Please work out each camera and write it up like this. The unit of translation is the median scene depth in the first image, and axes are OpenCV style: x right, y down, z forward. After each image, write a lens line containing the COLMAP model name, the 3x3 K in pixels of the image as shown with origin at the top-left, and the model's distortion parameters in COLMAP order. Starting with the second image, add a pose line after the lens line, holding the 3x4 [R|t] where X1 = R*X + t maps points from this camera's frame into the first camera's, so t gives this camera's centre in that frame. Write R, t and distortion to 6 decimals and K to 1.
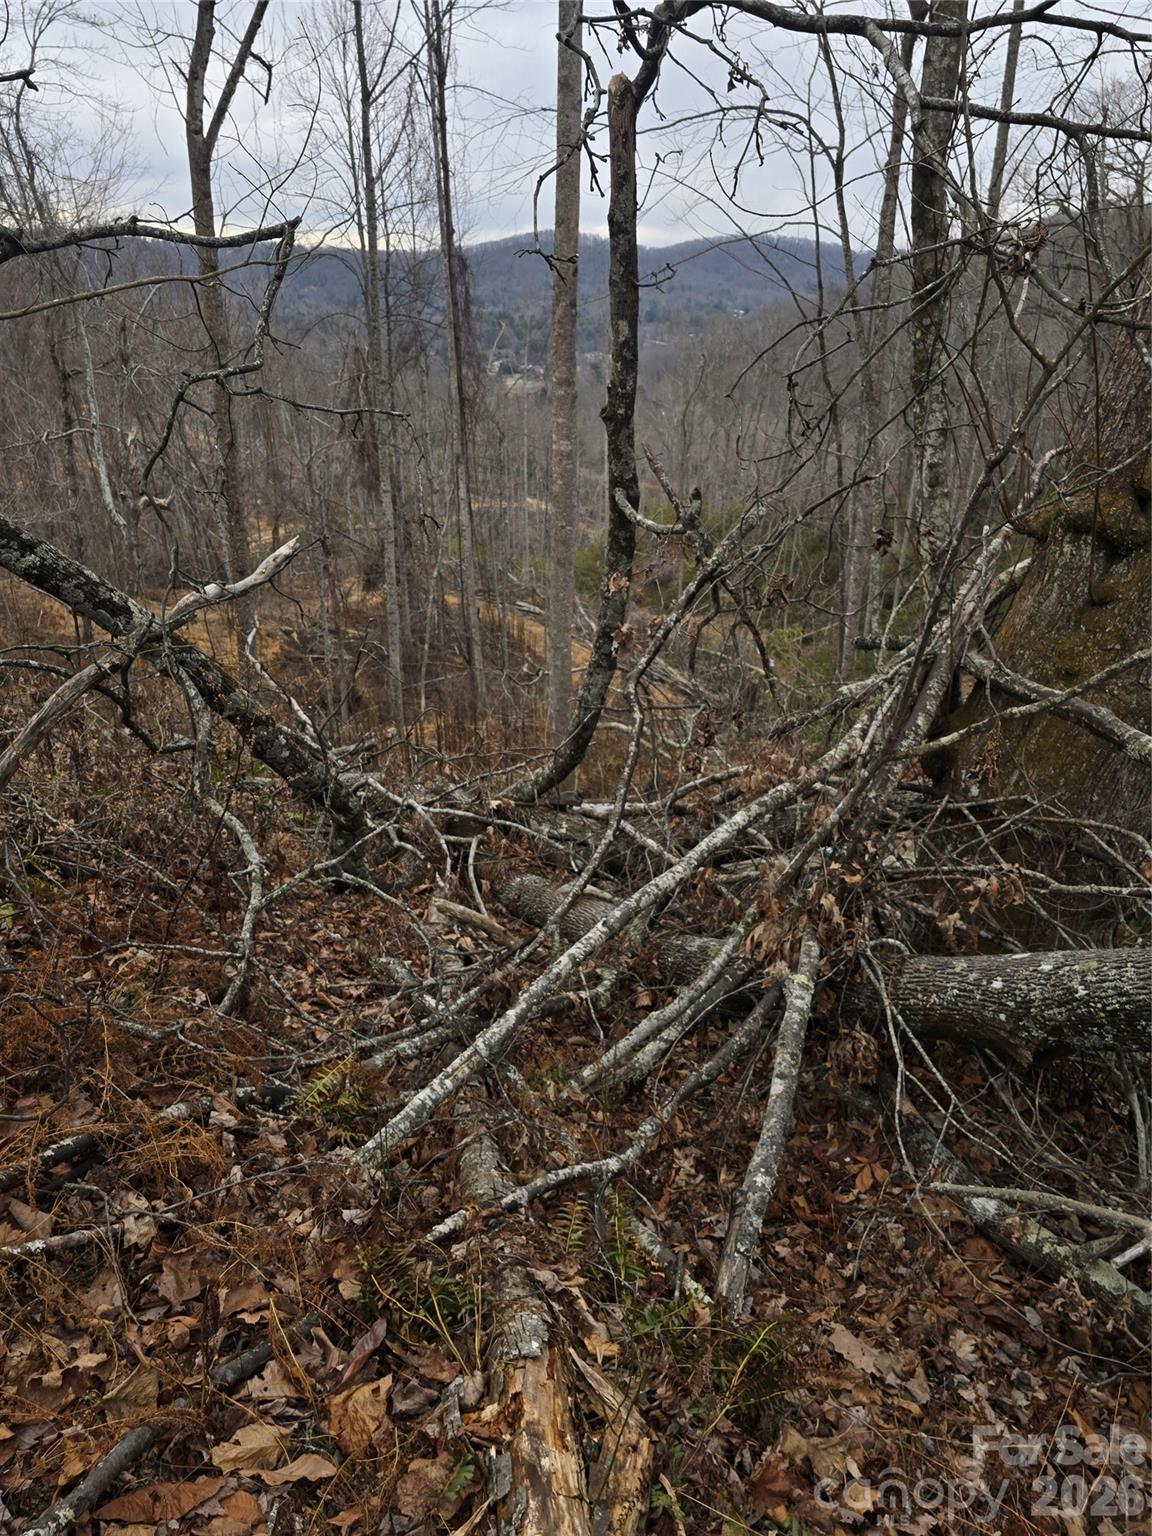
lens RADIAL K [[1026.4, 0, 569.5], [0, 1026.4, 767.0], [0, 0, 1]] dist [0.023842, -0.003661]
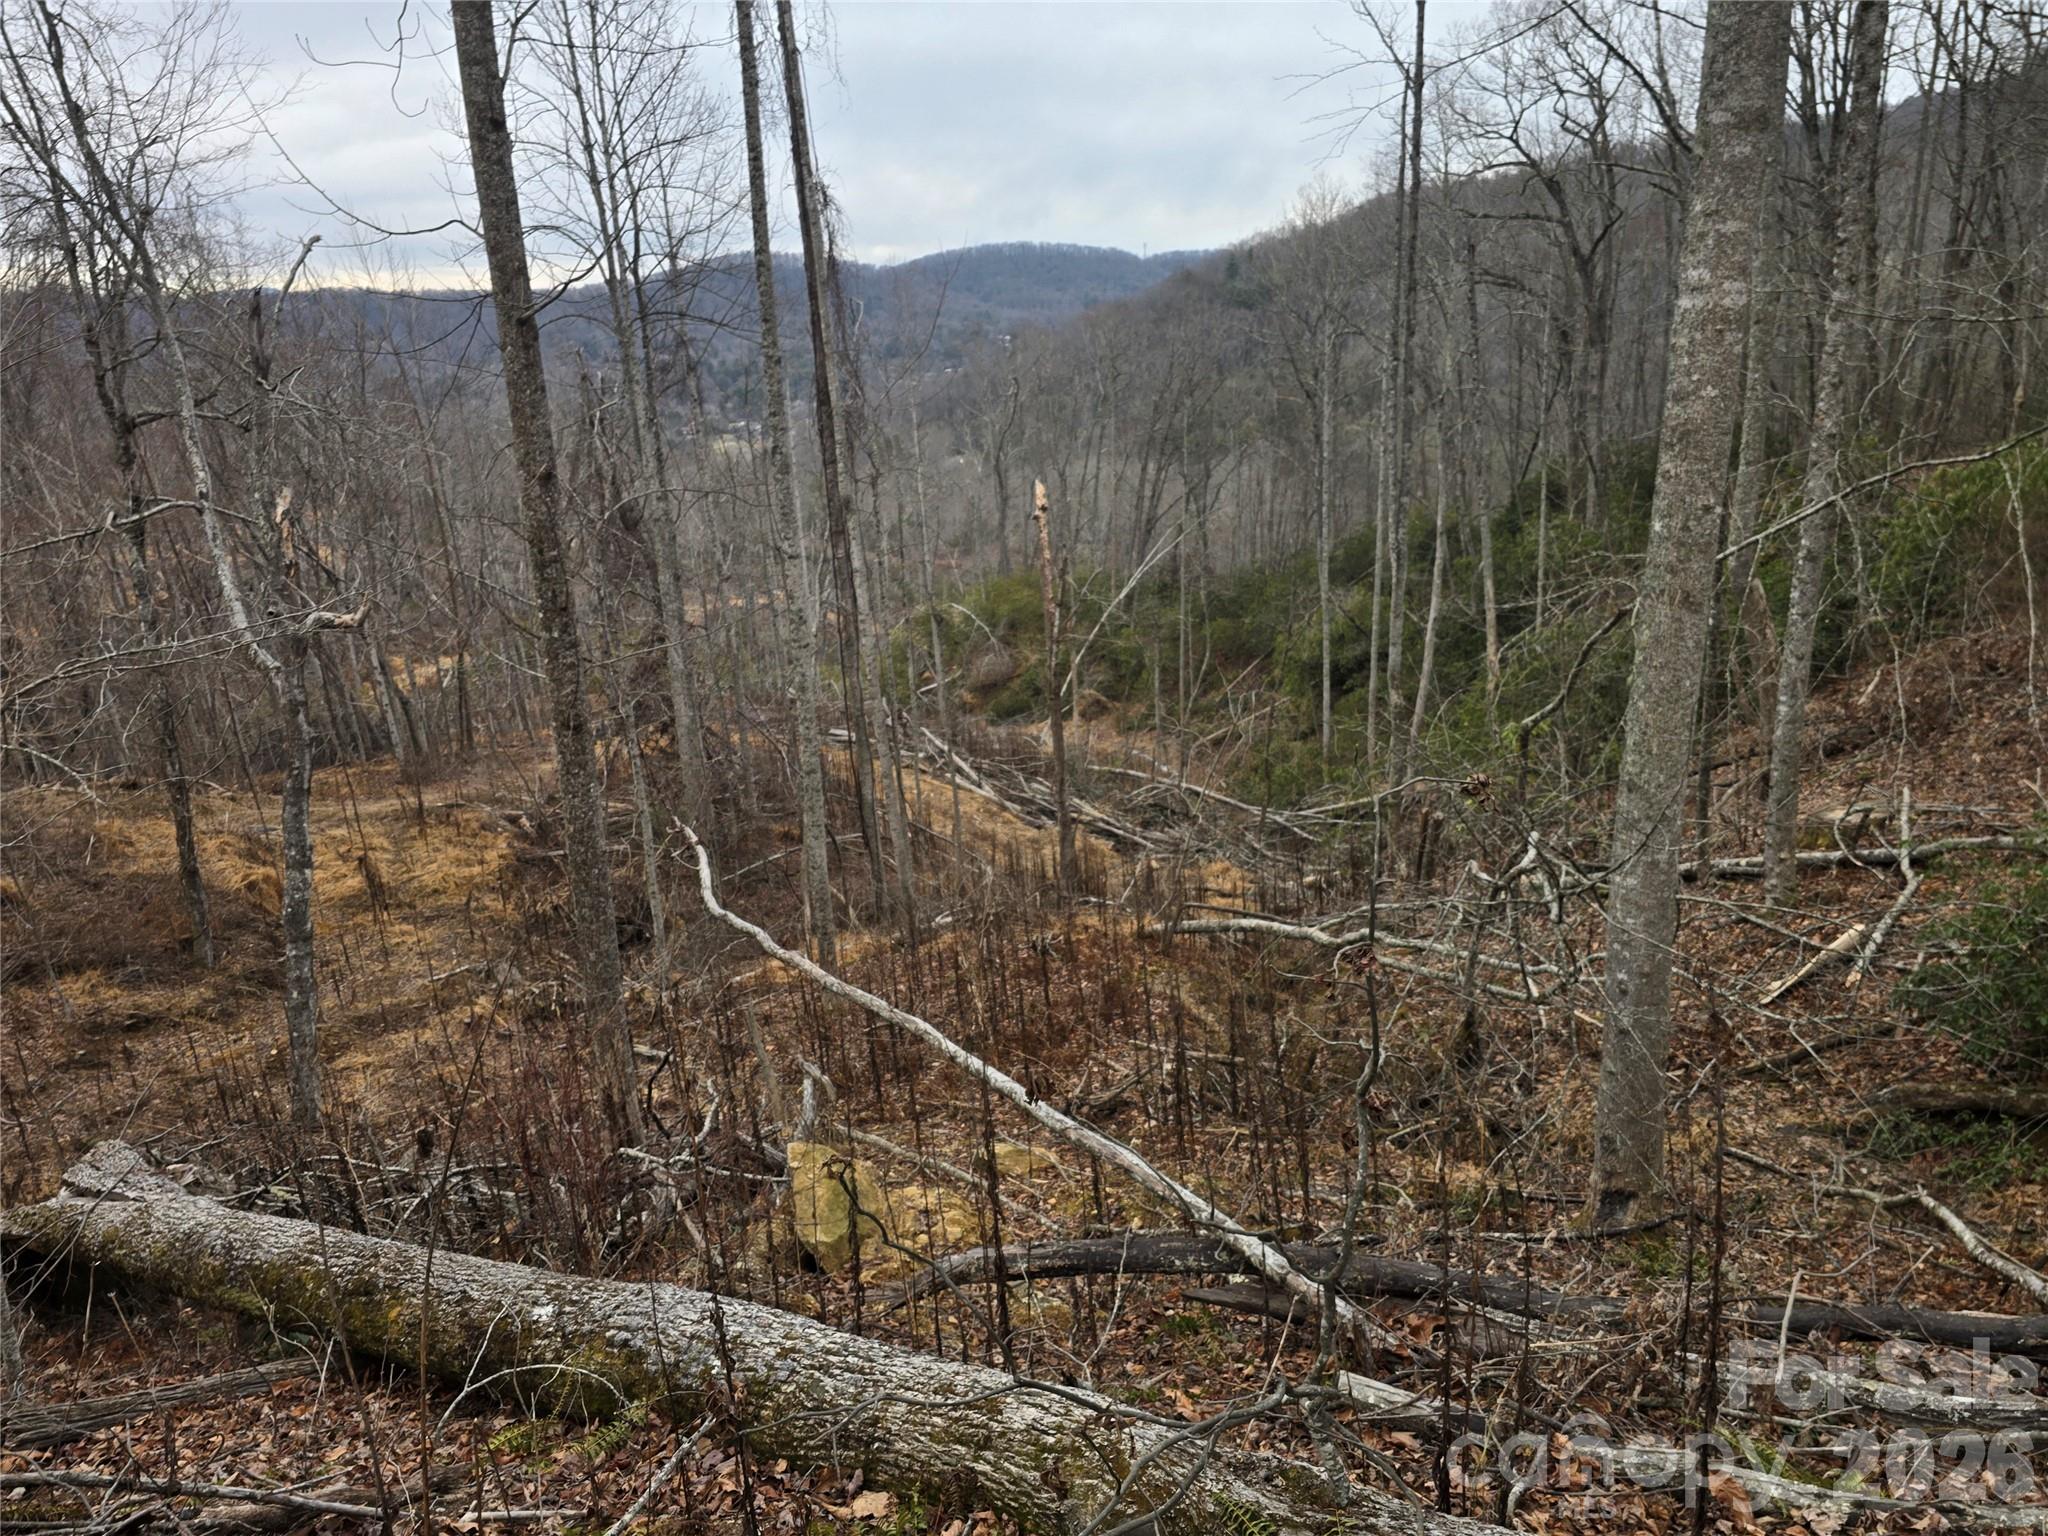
lens RADIAL K [[1368.5, 0, 1033.1], [0, 1368.5, 773.3], [0, 0, 1]] dist [0.023842, -0.003661]
pose [[0.981742, -0.115987, 0.150761, -0.132589], [0.132582, 0.985583, -0.105110, -0.043871], [-0.136396, 0.123179, 0.982967, 0.206192]]
